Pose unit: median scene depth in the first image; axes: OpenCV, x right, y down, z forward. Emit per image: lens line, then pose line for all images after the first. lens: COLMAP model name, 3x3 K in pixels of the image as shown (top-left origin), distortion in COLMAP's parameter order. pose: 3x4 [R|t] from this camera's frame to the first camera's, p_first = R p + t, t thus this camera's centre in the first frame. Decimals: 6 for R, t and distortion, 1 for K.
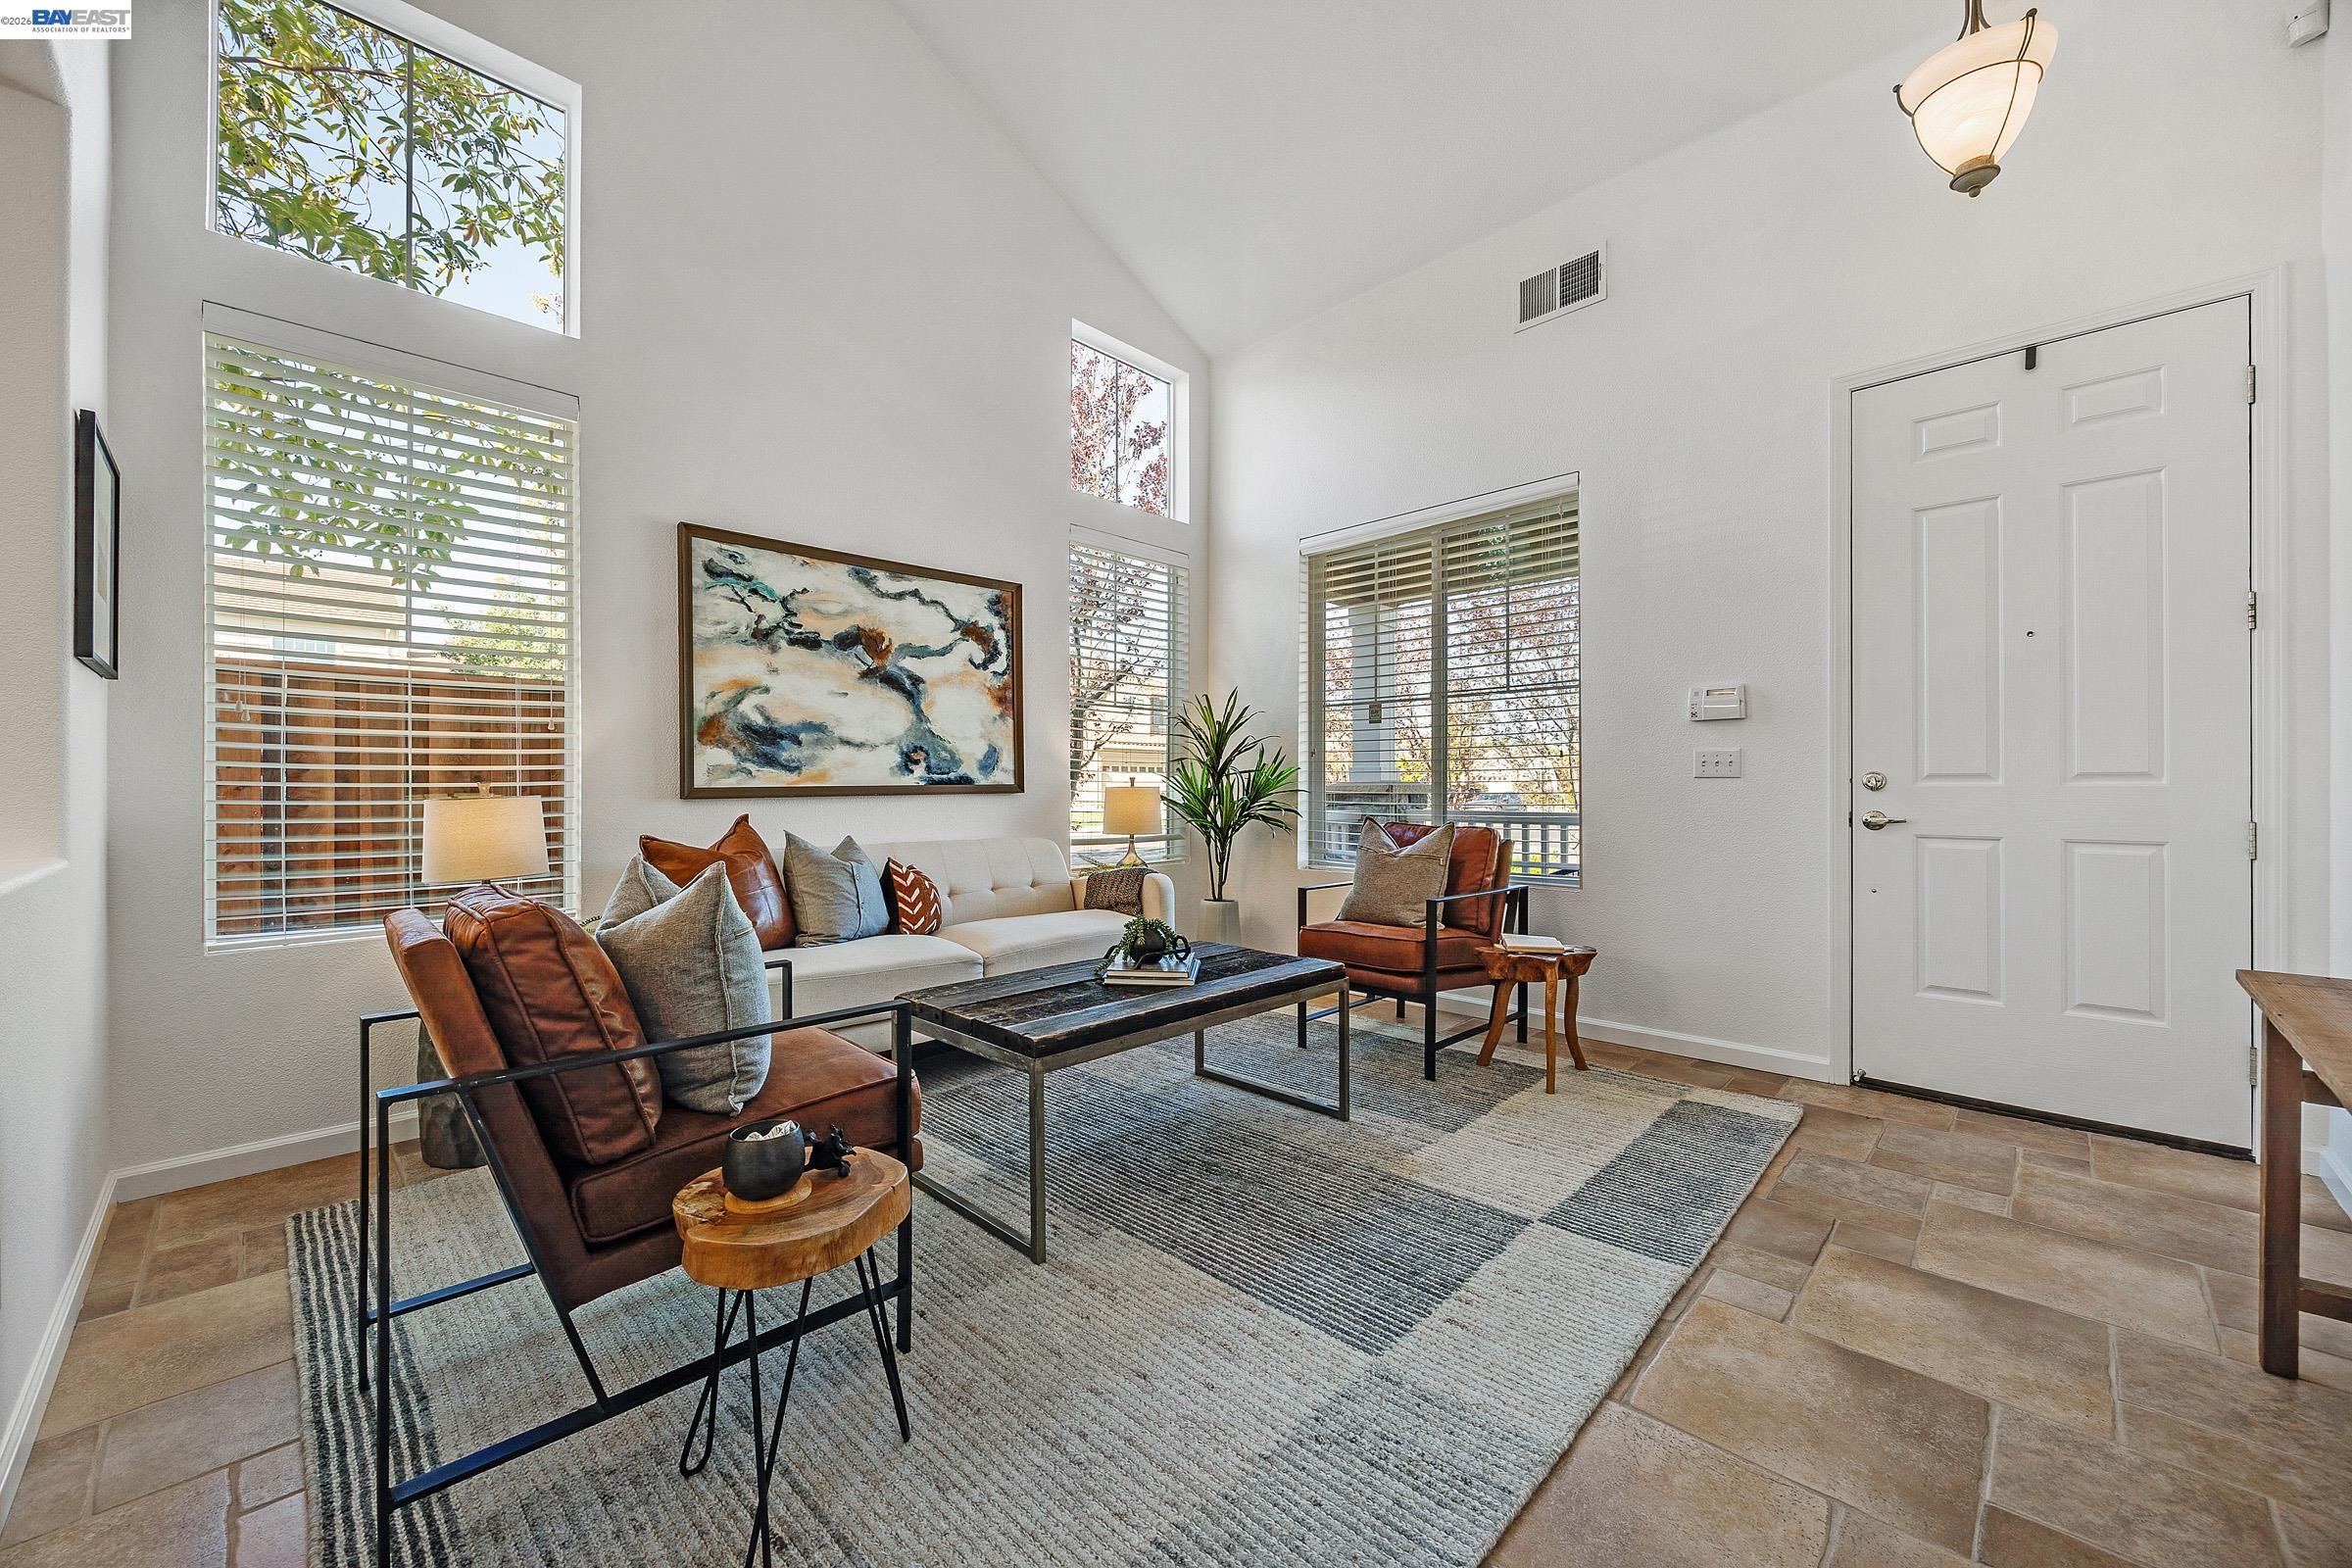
lens RADIAL K [[902.9, 0, 1176.4], [0, 902.9, 785.9], [0, 0, 1]] dist [0.000225, -0.000668]
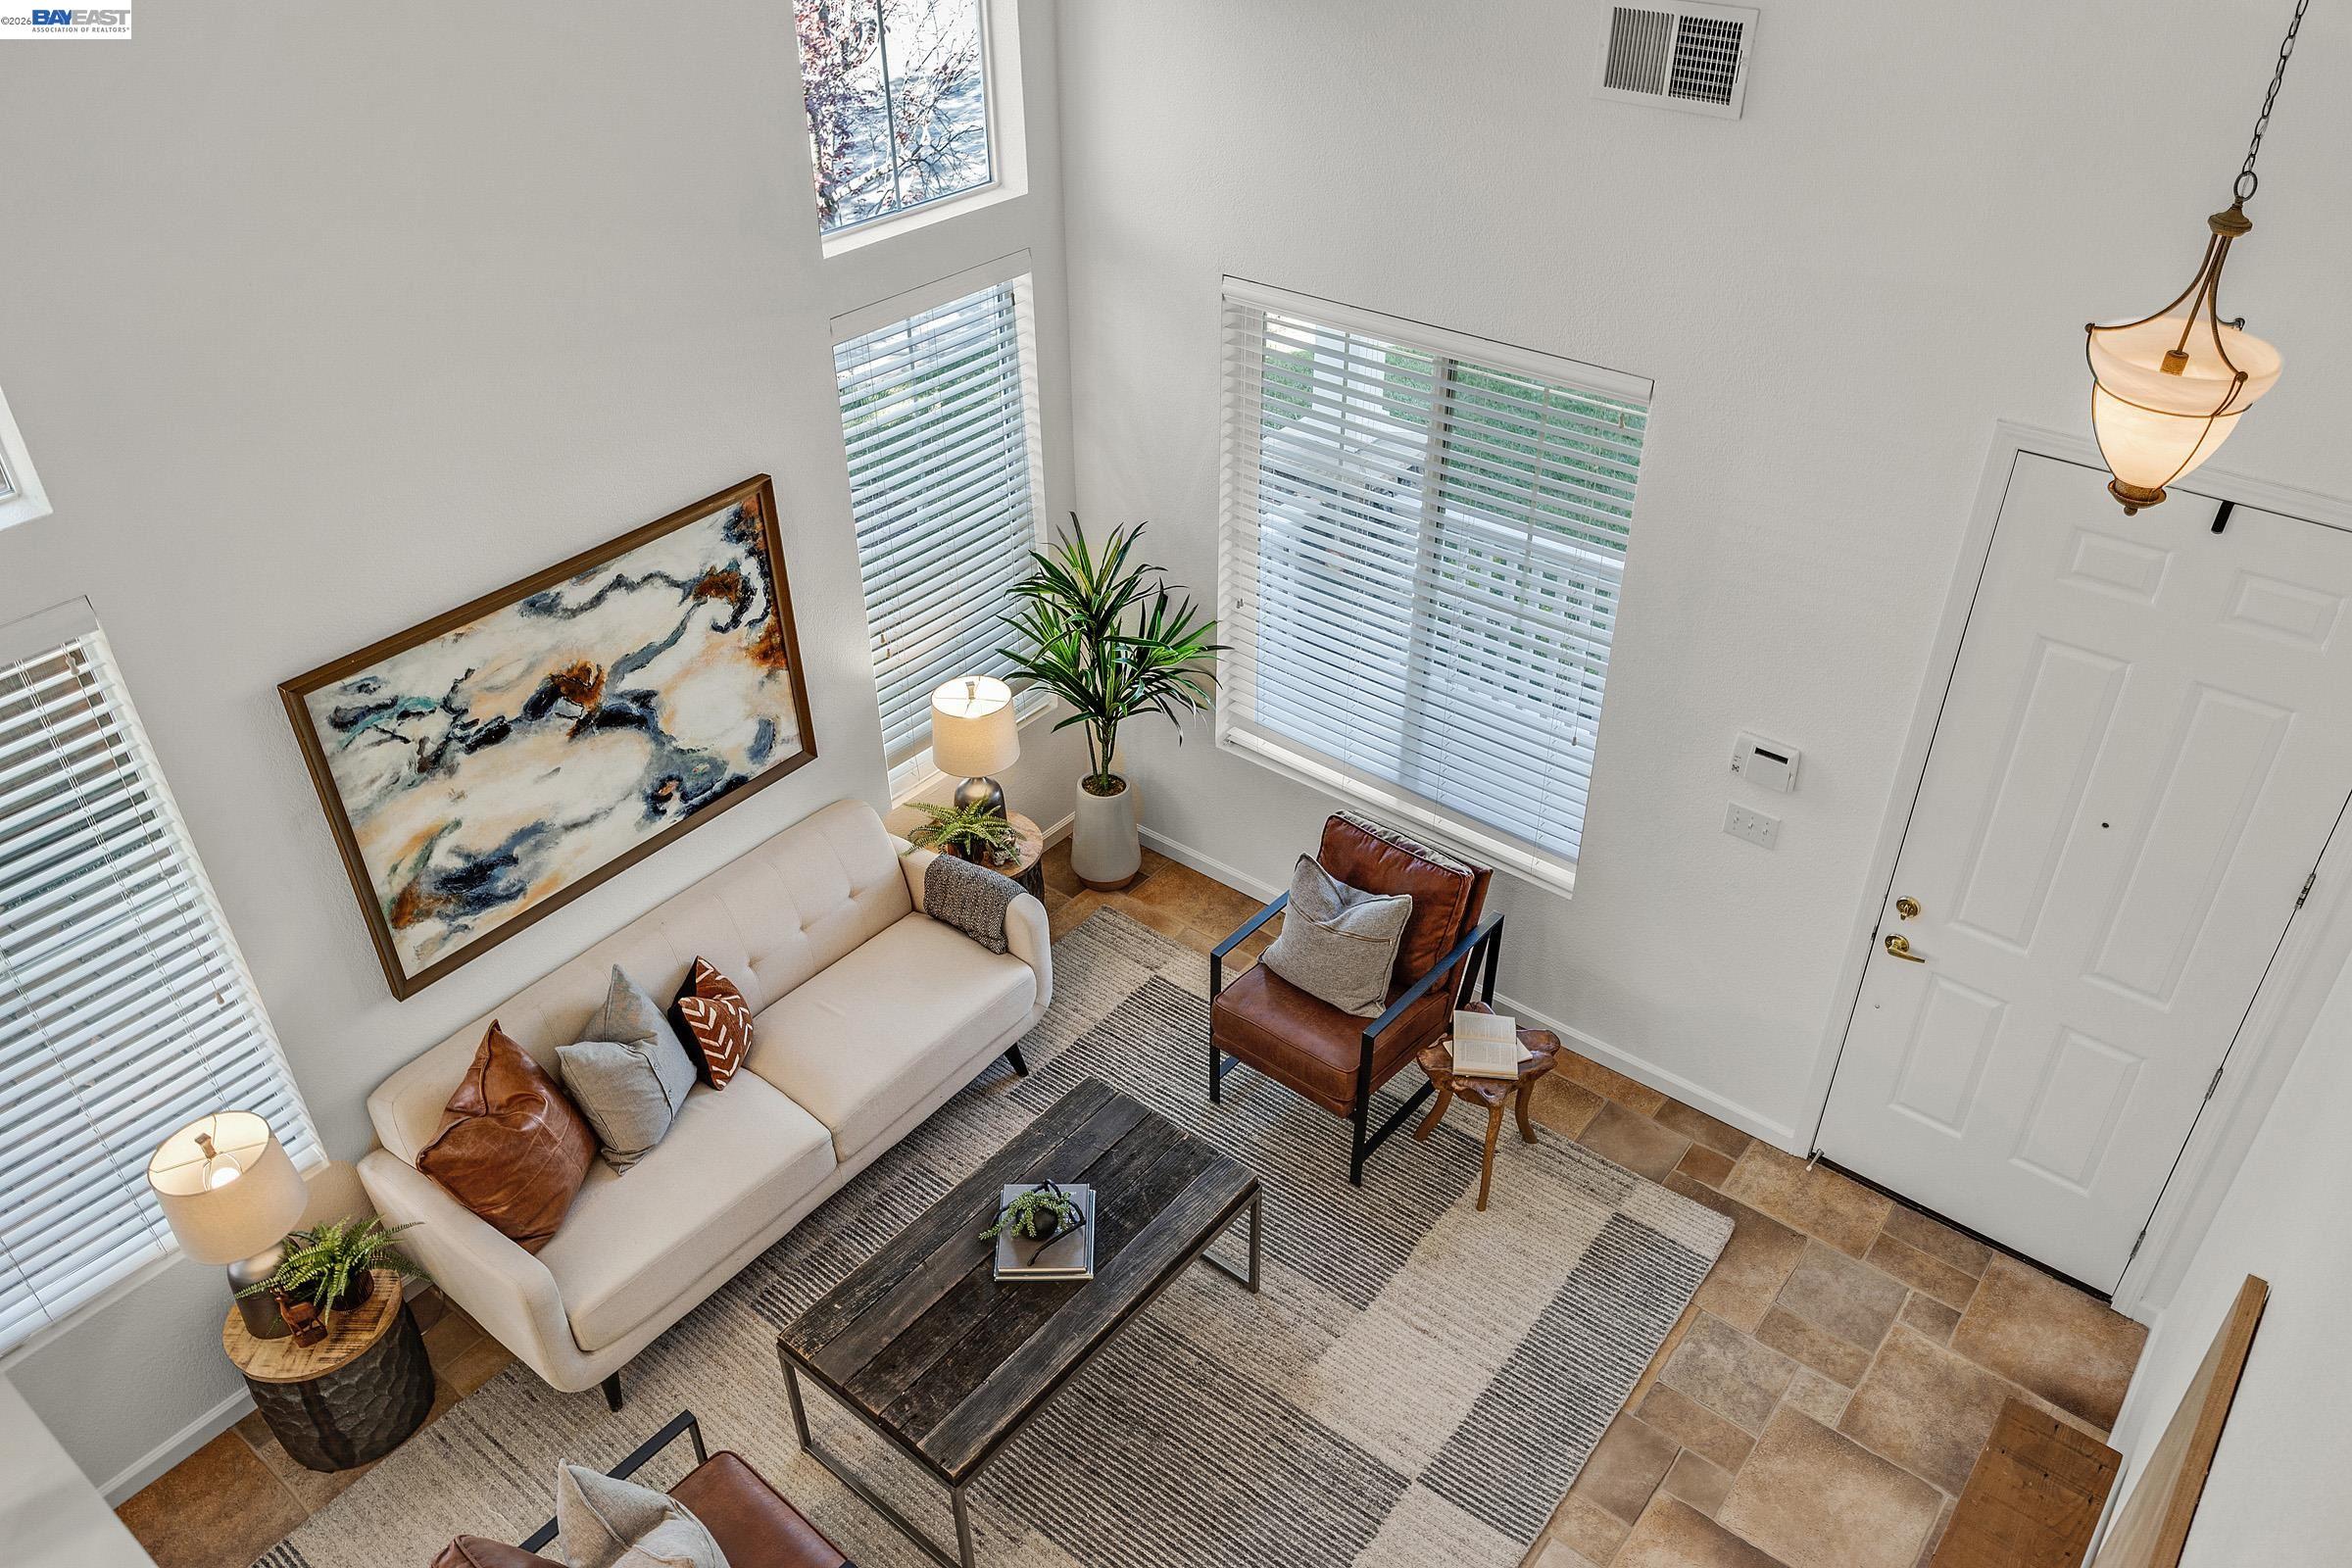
lens RADIAL K [[1699.7, 0, 1177.4], [0, 1699.7, 784.3], [0, 0, 1]] dist [-0.003491, 0.000005]
pose [[0.994899, -0.063506, 0.078373, 0.000638], [0.007150, 0.819388, 0.573195, -0.843405], [-0.100620, -0.569711, 0.815662, -0.108061]]
